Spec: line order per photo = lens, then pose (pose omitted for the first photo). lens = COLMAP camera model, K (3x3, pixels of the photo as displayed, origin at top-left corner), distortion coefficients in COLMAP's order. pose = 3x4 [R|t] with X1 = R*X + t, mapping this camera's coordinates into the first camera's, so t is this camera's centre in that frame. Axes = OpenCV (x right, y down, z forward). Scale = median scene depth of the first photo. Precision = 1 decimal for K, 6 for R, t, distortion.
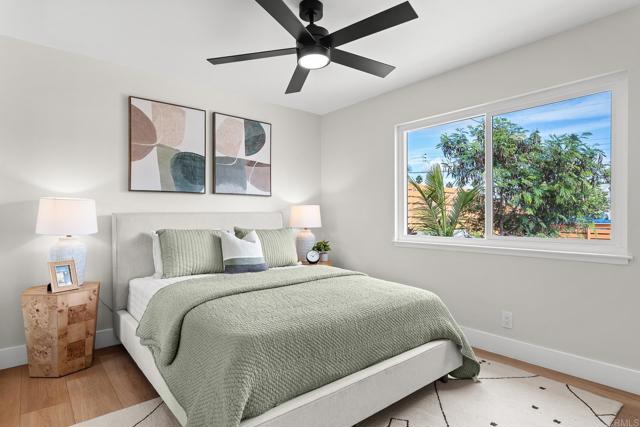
lens RADIAL K [[352.8, 0, 320.3], [0, 352.8, 215.5], [0, 0, 1]] dist [0.025512, 0.000275]
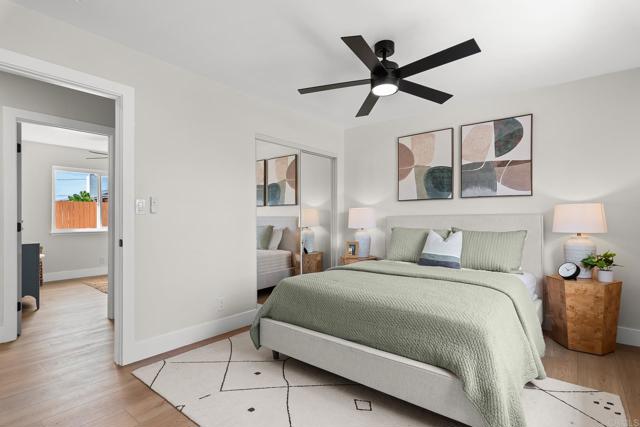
lens RADIAL K [[325.2, 0, 320.2], [0, 325.2, 215.8], [0, 0, 1]] dist [-0.002605, 0.000302]
pose [[0.171038, -0.016445, -0.985127, 0.636493], [-0.004521, 0.999837, -0.017475, 0.014345], [0.985254, 0.007442, 0.170936, 0.382816]]
